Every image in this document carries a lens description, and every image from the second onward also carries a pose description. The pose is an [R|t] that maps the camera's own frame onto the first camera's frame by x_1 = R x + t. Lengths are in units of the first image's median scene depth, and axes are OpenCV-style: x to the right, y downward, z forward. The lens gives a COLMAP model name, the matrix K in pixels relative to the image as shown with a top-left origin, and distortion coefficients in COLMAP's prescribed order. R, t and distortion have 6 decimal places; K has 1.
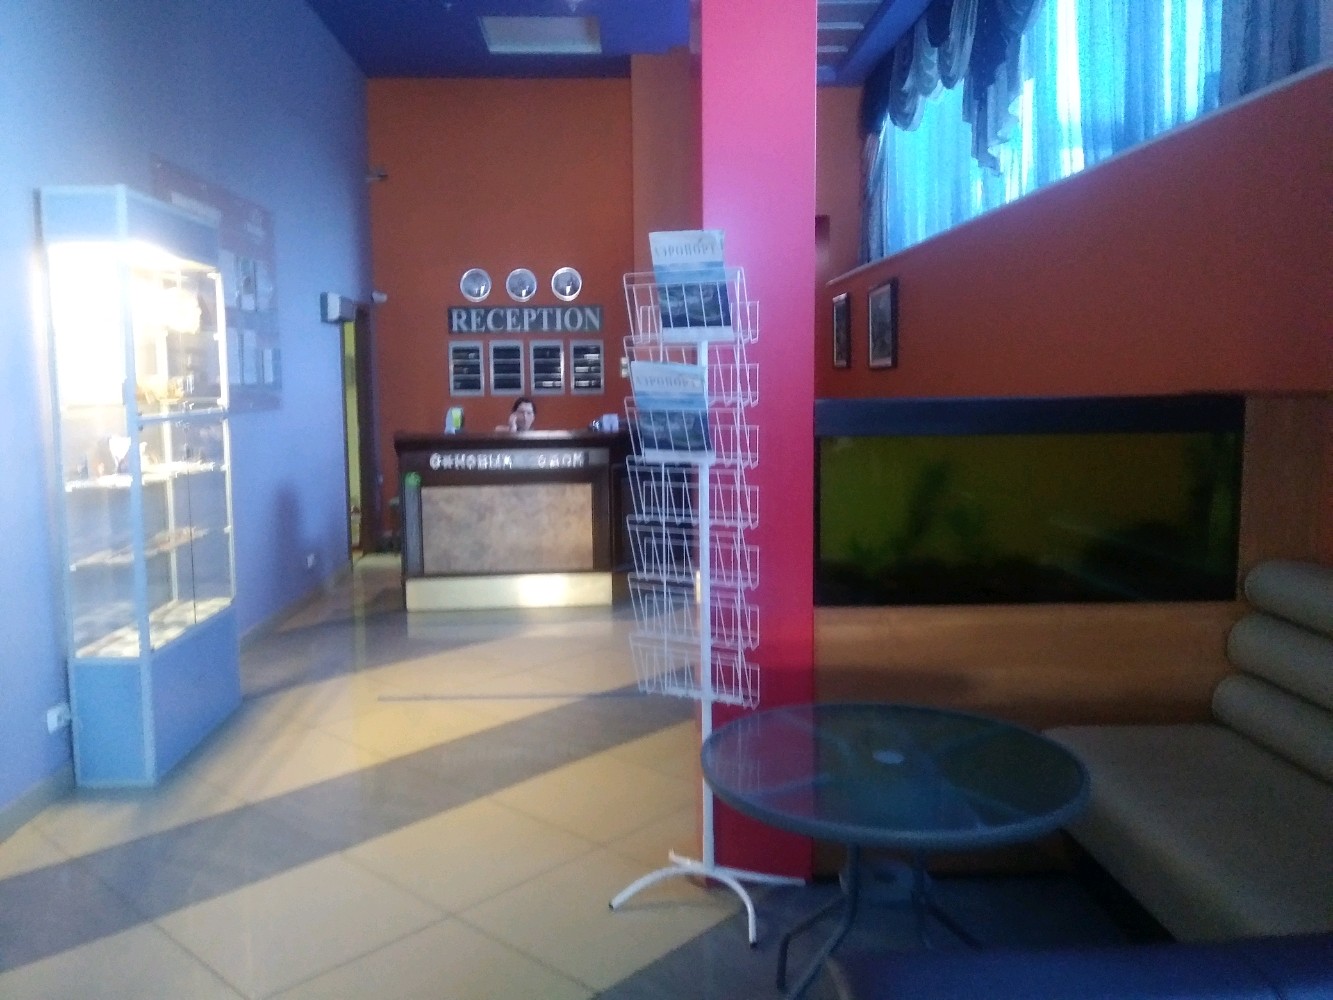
lens RADIAL K [[1092.2, 0, 648.9], [0, 1092.2, 495.7], [0, 0, 1]] dist [-0.003496, -0.000985]
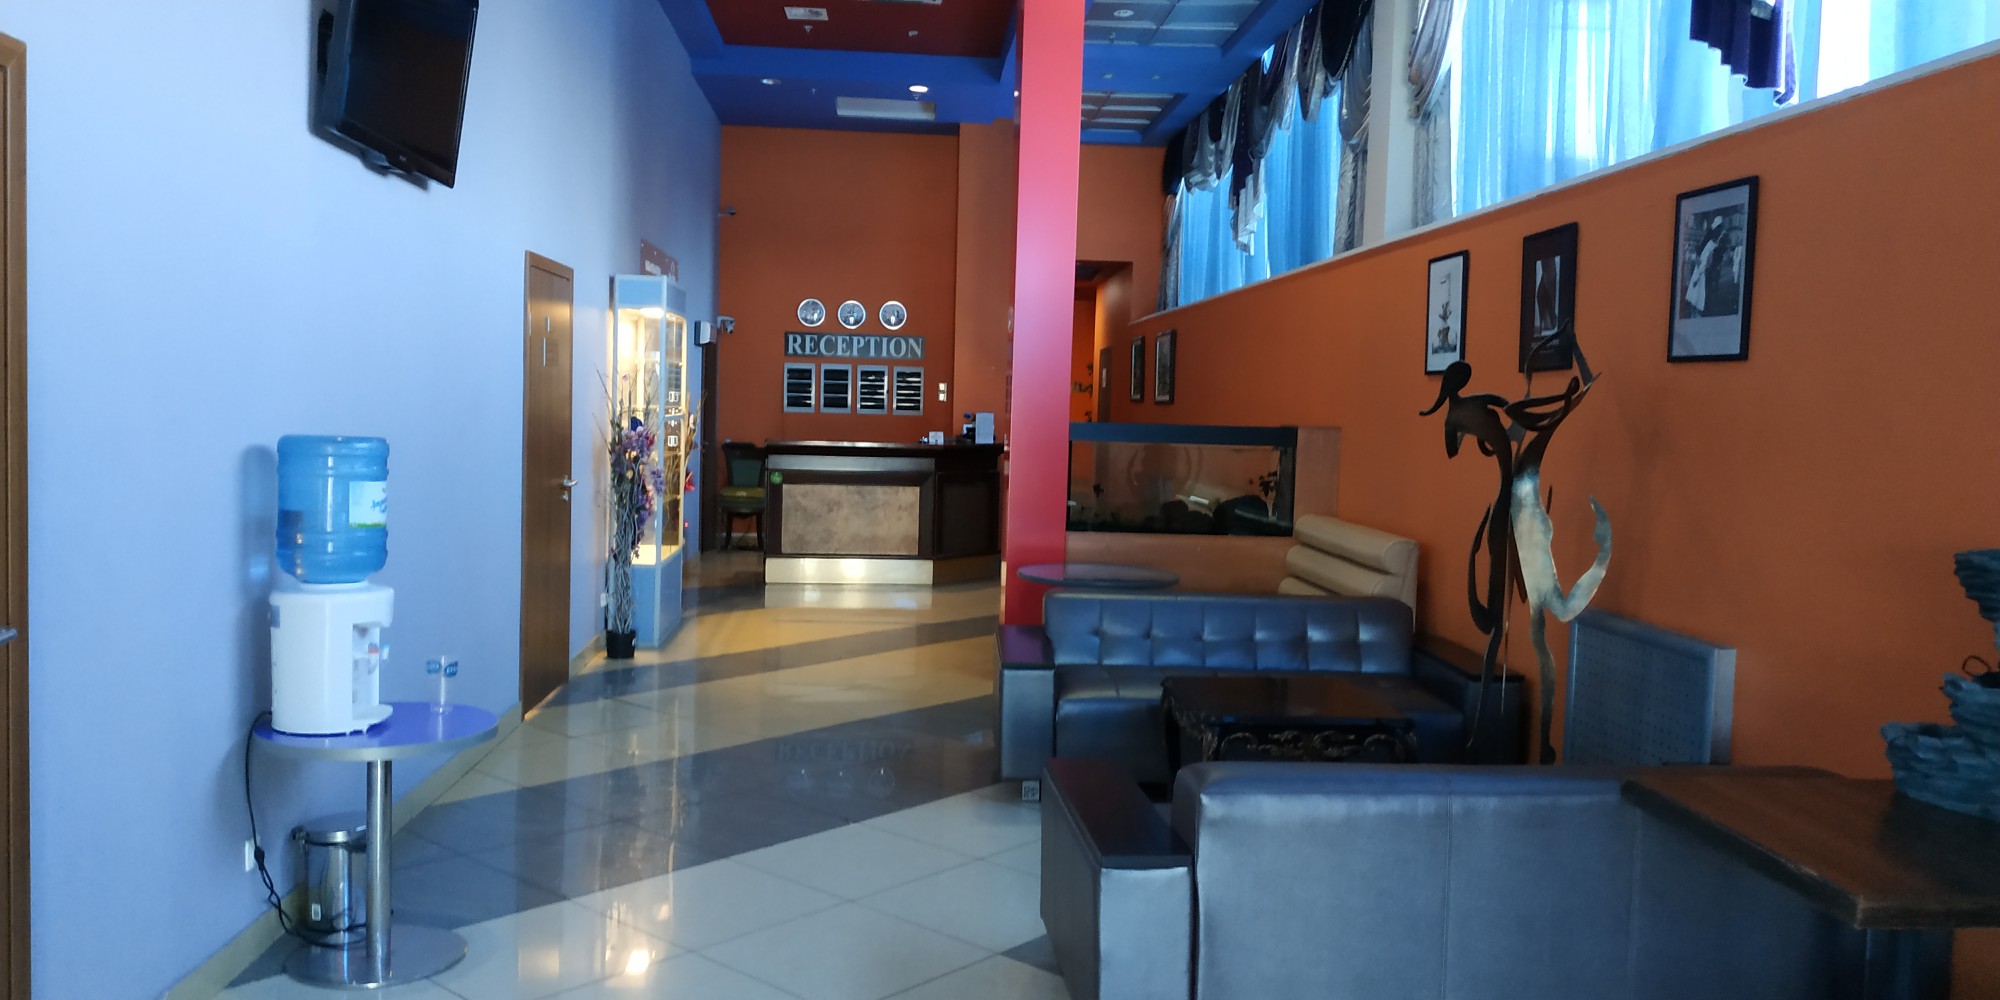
lens RADIAL K [[1518.5, 0, 1000.0], [0, 1518.5, 500.0], [0, 0, 1]] dist [0.065507, -0.004734]
pose [[0.998271, 0.038326, 0.044559, -0.028733], [-0.036448, 0.998443, -0.042227, 0.055792], [-0.046108, 0.040530, 0.998114, -0.549908]]
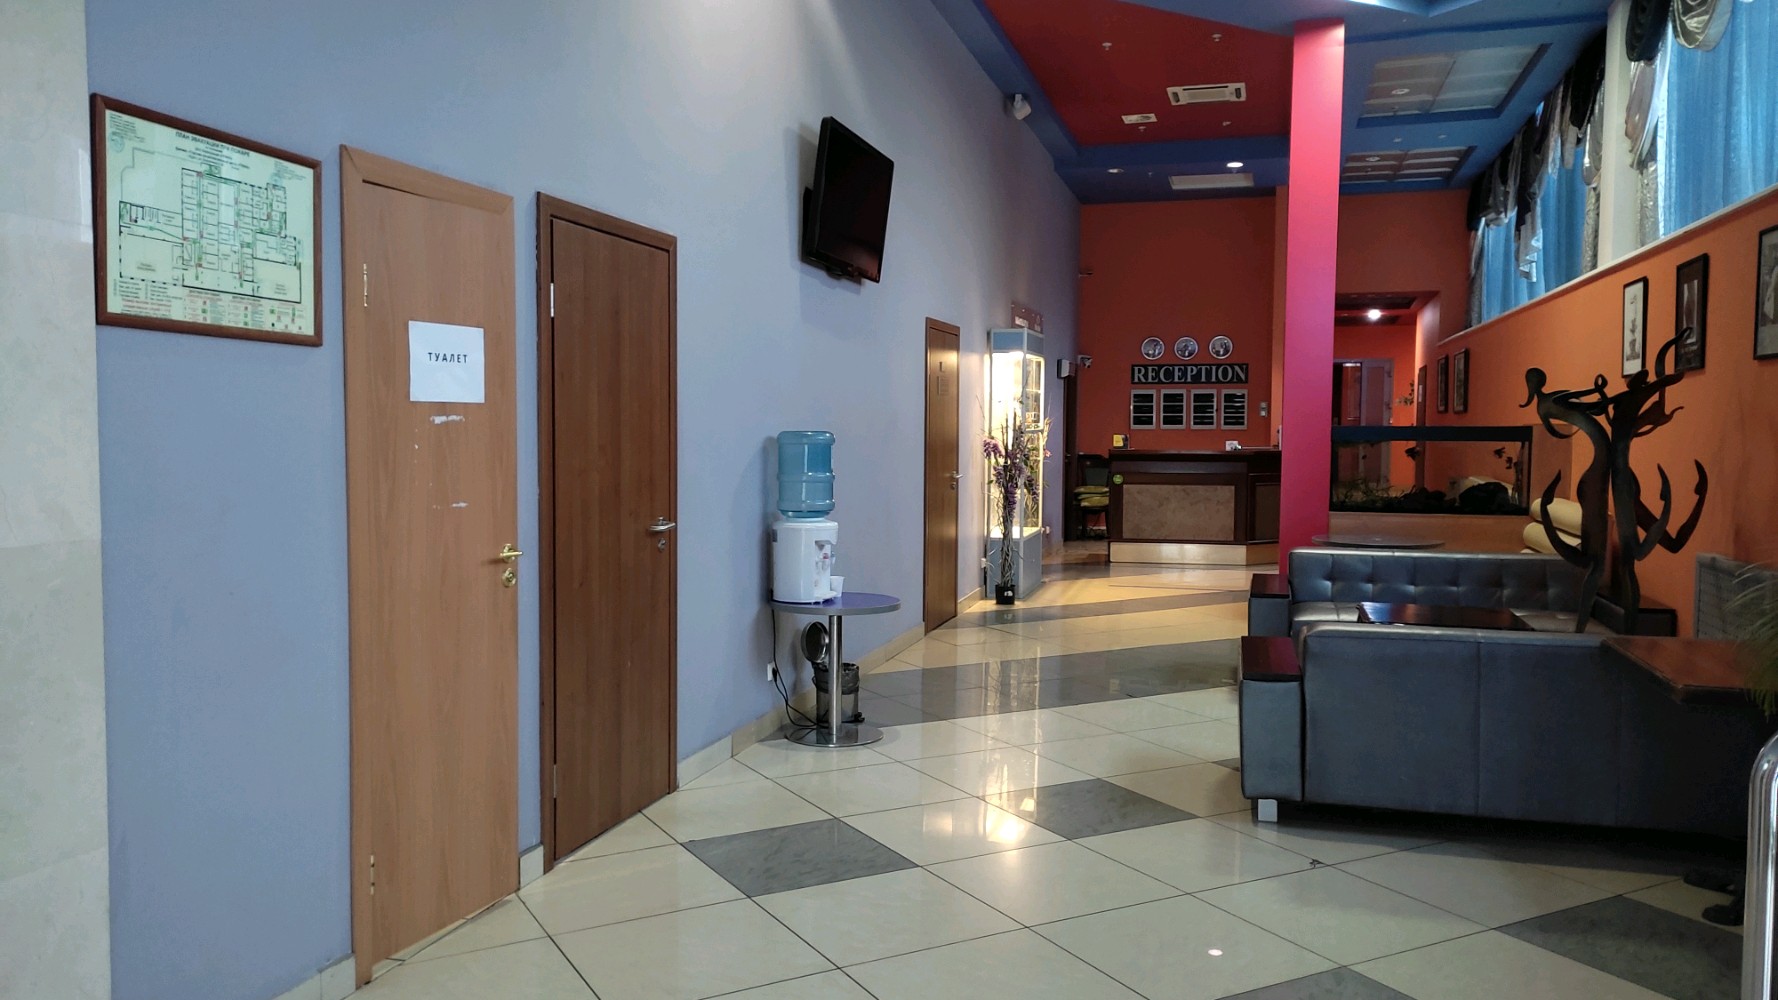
lens RADIAL K [[1362.1, 0, 889.0], [0, 1362.1, 500.0], [0, 0, 1]] dist [0.059676, 0.000669]
pose [[0.955054, 0.033864, -0.294490, 0.038072], [-0.047820, 0.998042, -0.040316, 0.083710], [0.292548, 0.052587, 0.954804, -0.739560]]
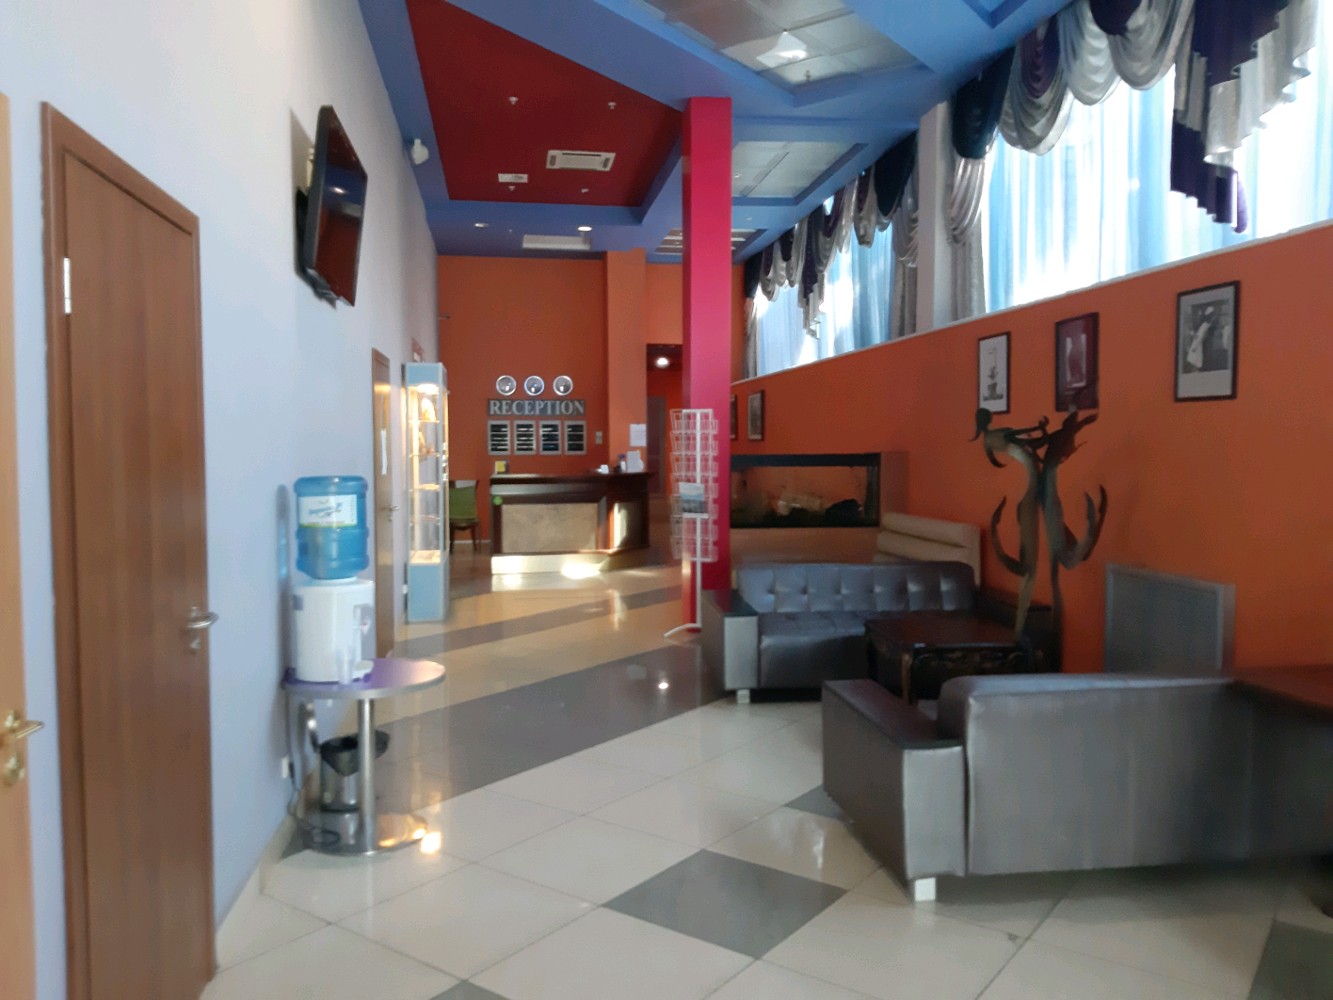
lens RADIAL K [[1064.3, 0, 666.5], [0, 1064.3, 500.0], [0, 0, 1]] dist [0.120724, -0.090958]
pose [[0.992700, 0.002631, 0.120577, -0.114017], [0.003878, 0.998549, -0.053717, 0.059365], [-0.120544, 0.053792, 0.991250, -0.569174]]
